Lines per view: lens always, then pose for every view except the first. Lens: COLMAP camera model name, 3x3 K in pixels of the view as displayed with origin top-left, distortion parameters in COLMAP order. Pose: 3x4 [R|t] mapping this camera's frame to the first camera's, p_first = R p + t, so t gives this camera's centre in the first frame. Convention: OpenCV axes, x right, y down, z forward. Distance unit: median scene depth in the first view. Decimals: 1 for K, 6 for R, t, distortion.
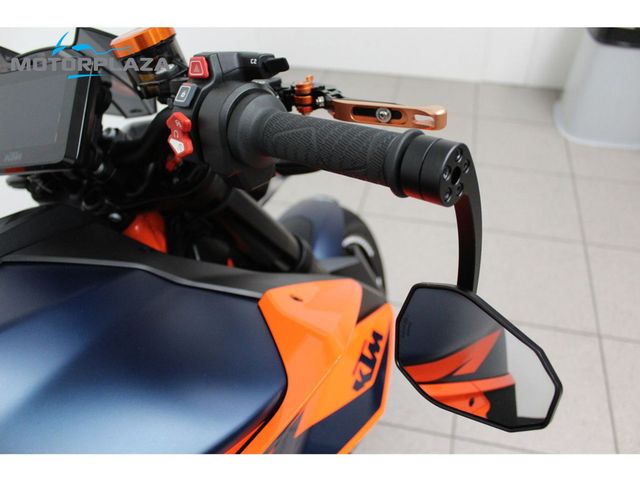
lens RADIAL K [[537.9, 0, 311.2], [0, 537.9, 239.4], [0, 0, 1]] dist [-0.156001, 0.110000]
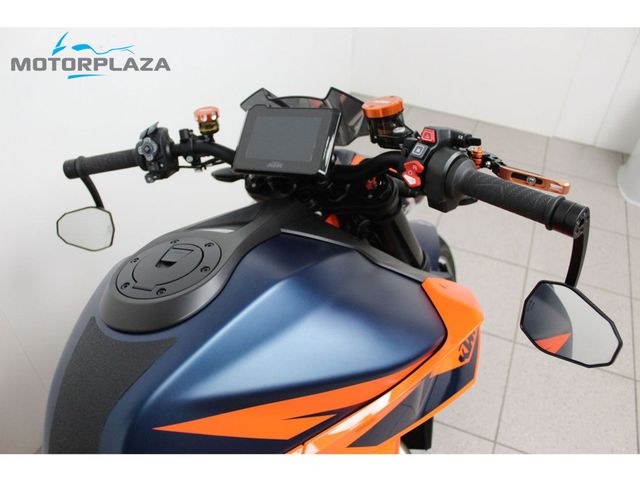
lens RADIAL K [[537.9, 0, 311.2], [0, 537.9, 239.4], [0, 0, 1]] dist [-0.156001, 0.110000]
pose [[0.985180, 0.153496, -0.076547, -0.395769], [-0.156079, 0.987320, -0.028958, 0.106991], [0.071131, 0.040476, 0.996645, -0.695545]]
